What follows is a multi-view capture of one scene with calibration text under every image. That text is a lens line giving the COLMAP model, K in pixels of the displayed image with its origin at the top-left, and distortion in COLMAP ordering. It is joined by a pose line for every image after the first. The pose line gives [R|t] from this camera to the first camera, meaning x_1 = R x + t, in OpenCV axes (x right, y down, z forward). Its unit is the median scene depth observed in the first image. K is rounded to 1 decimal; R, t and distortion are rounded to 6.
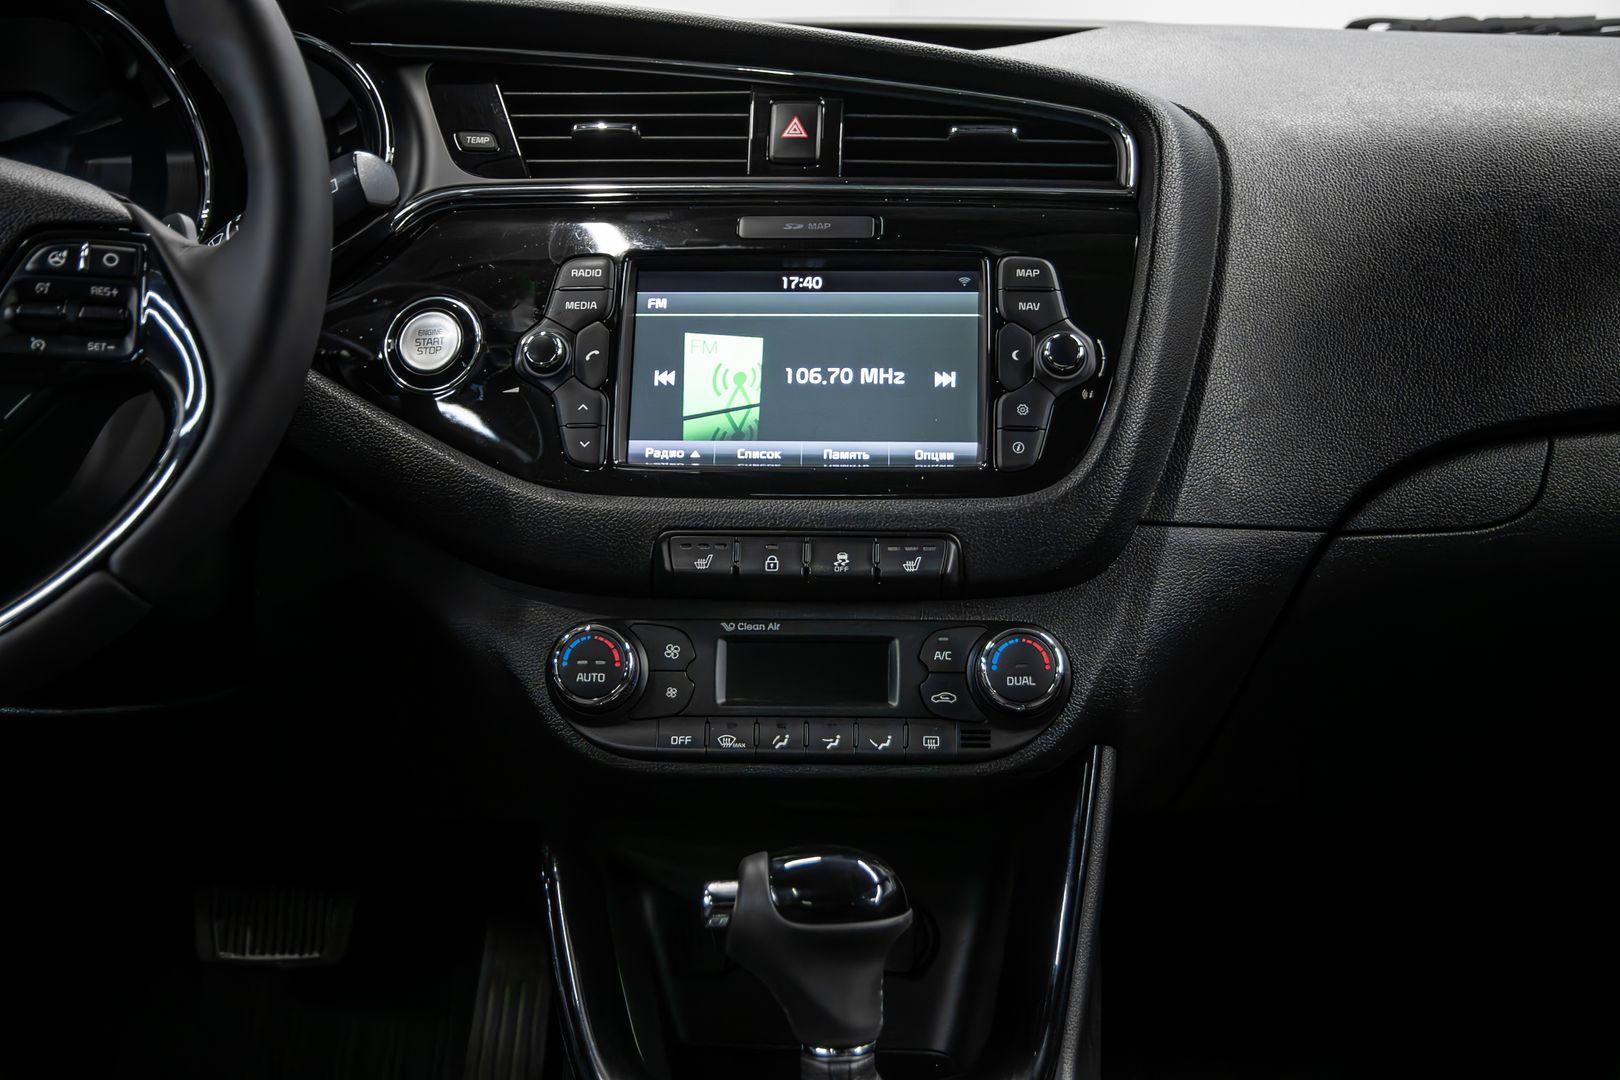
lens RADIAL K [[1912.6, 0, 812.3], [0, 1912.6, 536.2], [0, 0, 1]] dist [0.043220, 0.000000]
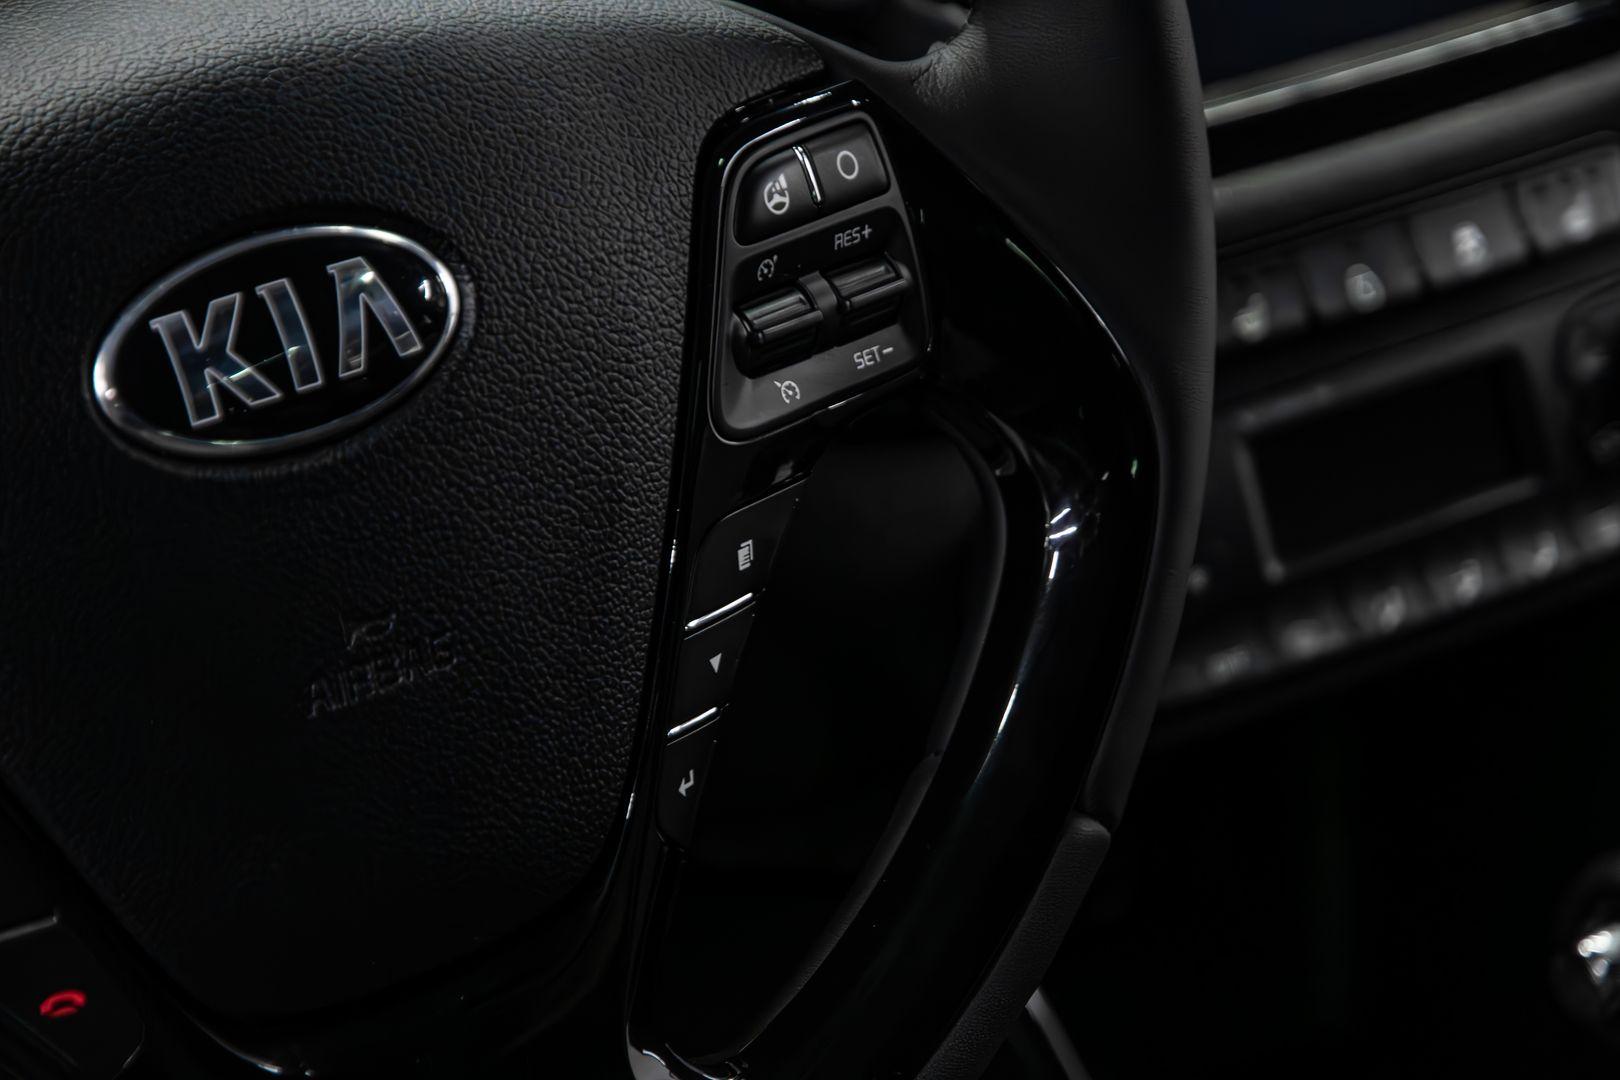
lens RADIAL K [[4972.5, 0, 814.0], [0, 4972.5, 542.6], [0, 0, 1]] dist [0.360141, 0.000000]
pose [[0.802797, -0.286866, 0.522709, -0.811640], [0.116658, 0.935283, 0.334122, -0.364470], [-0.584728, -0.207254, 0.784308, 0.042981]]
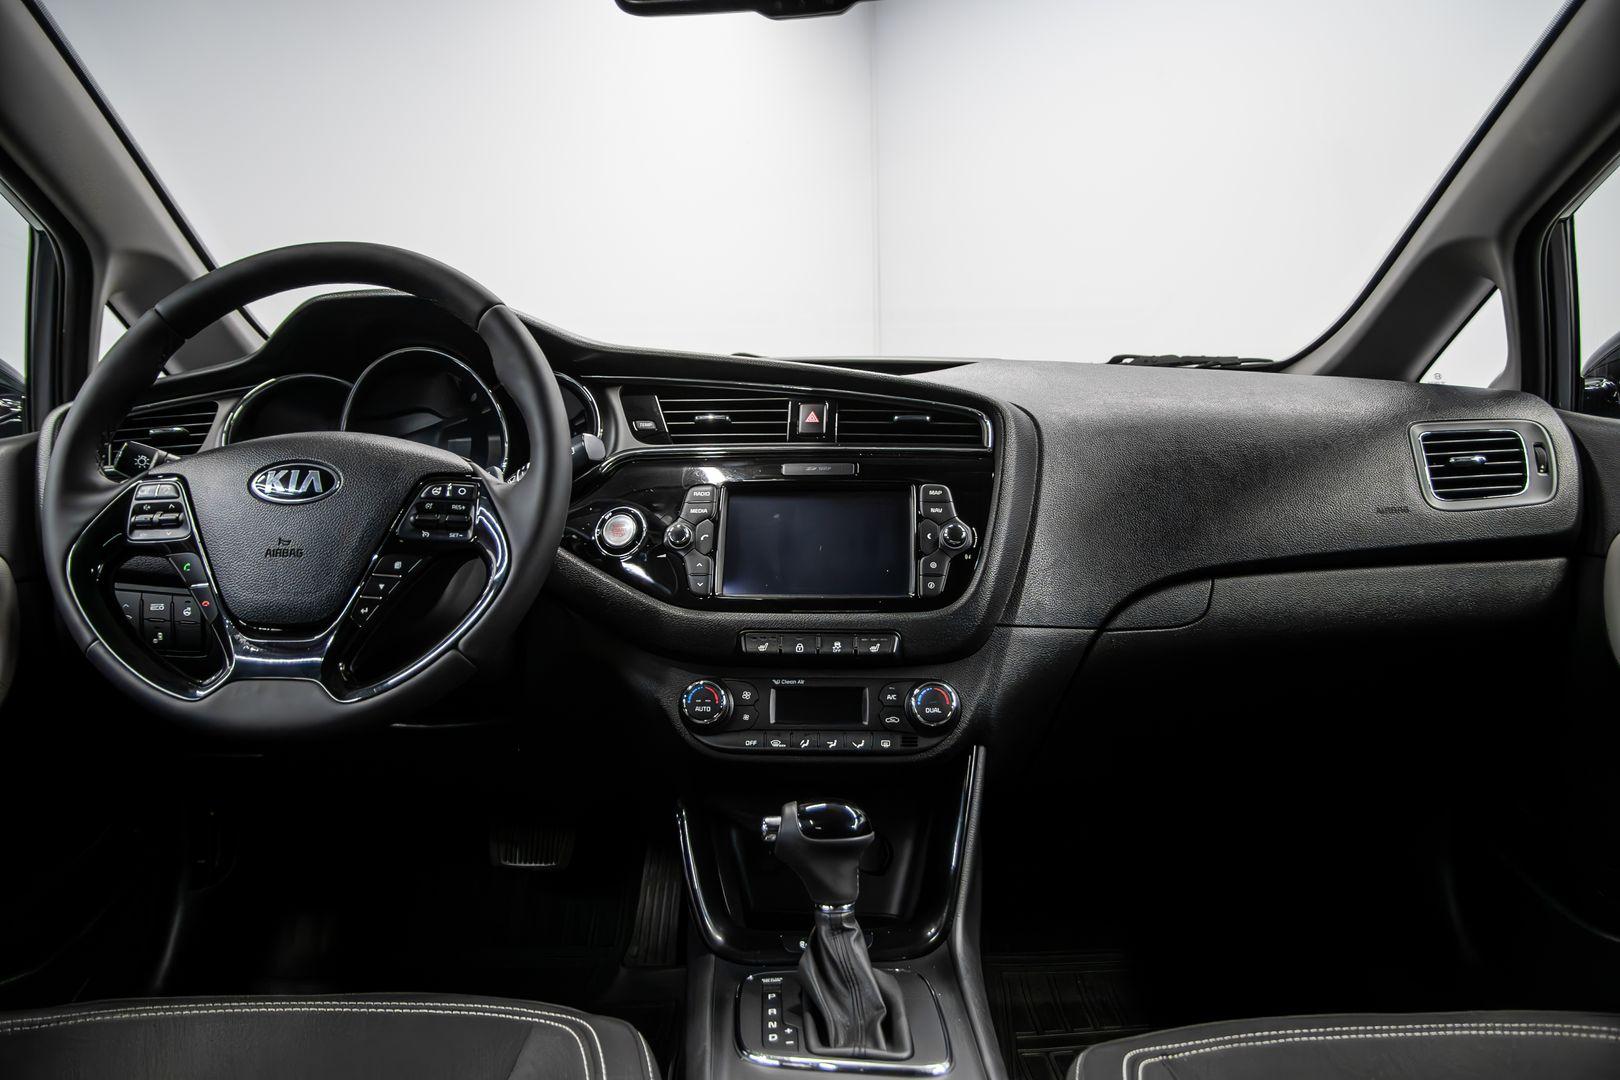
lens RADIAL K [[1112.0, 0, 806.6], [0, 1112.0, 544.1], [0, 0, 1]] dist [-0.096064, 0.026327]
pose [[0.999715, -0.004604, -0.023408, 0.011204], [0.002598, 0.996376, -0.085022, 0.005565], [0.023715, 0.084937, 0.996104, -0.087285]]
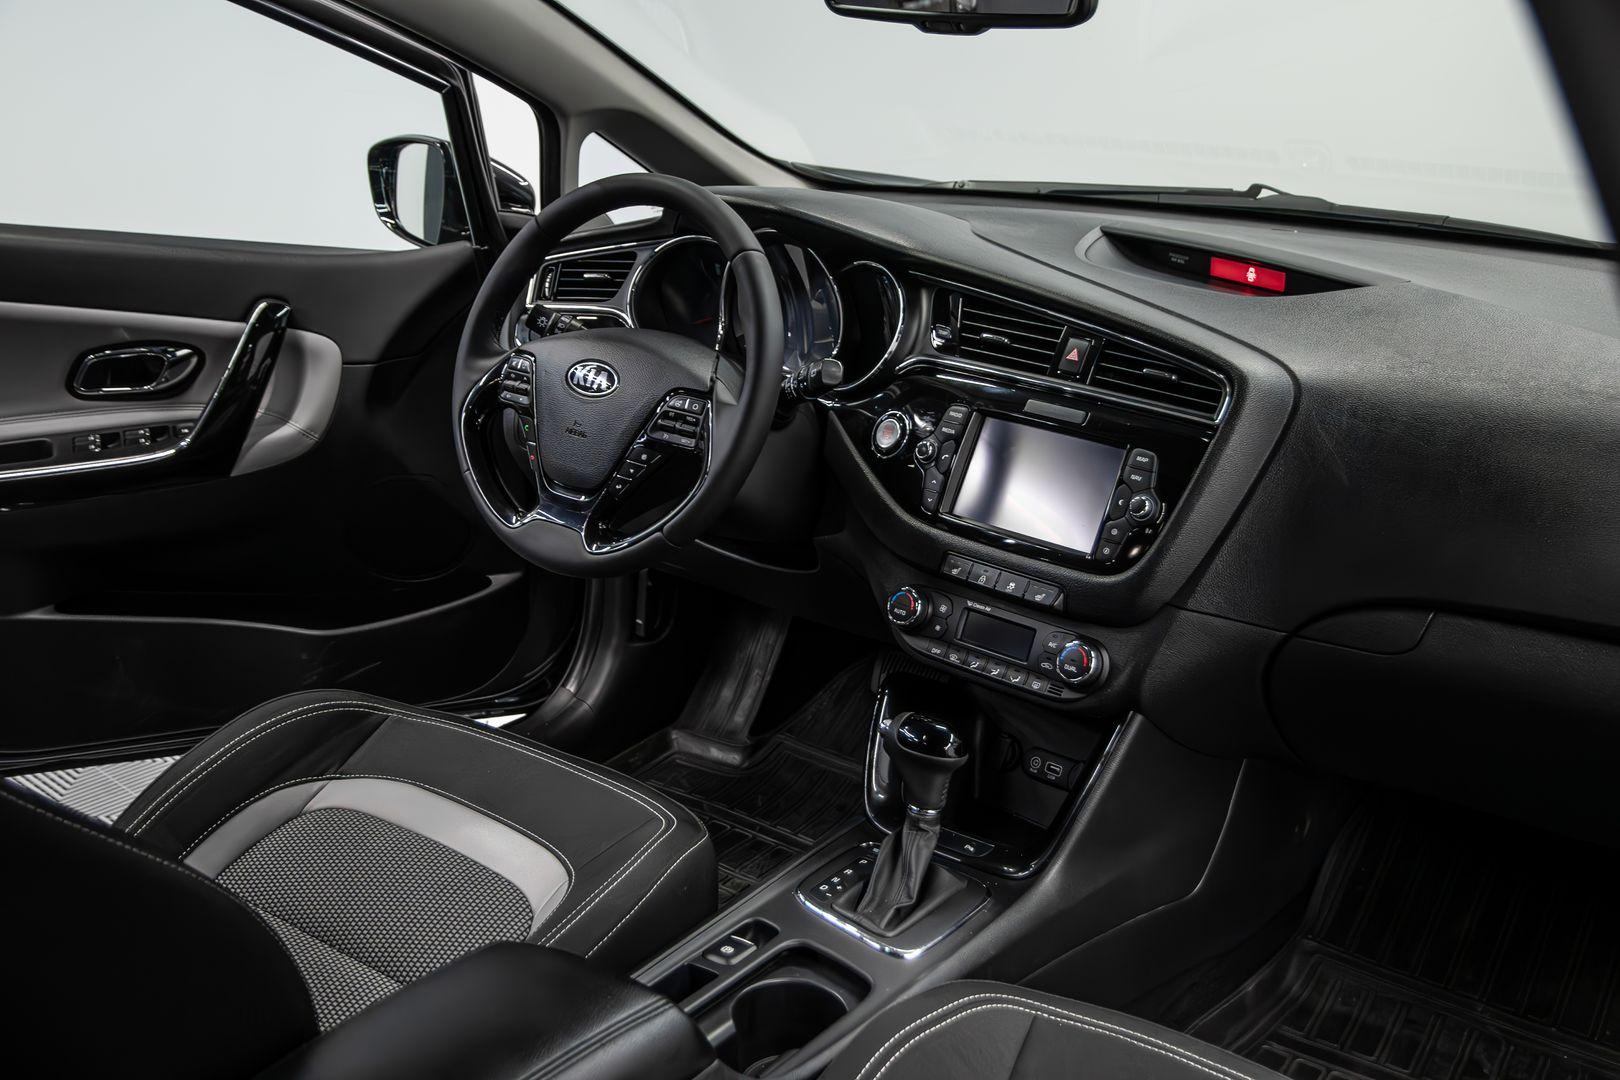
lens RADIAL K [[1675.7, 0, 812.7], [0, 1675.7, 541.5], [0, 0, 1]] dist [-0.045399, 0.000000]
pose [[0.773854, 0.225659, -0.591800, 0.852272], [-0.149092, 0.973022, 0.176065, -0.300441], [0.615565, -0.048016, 0.786622, -0.488807]]
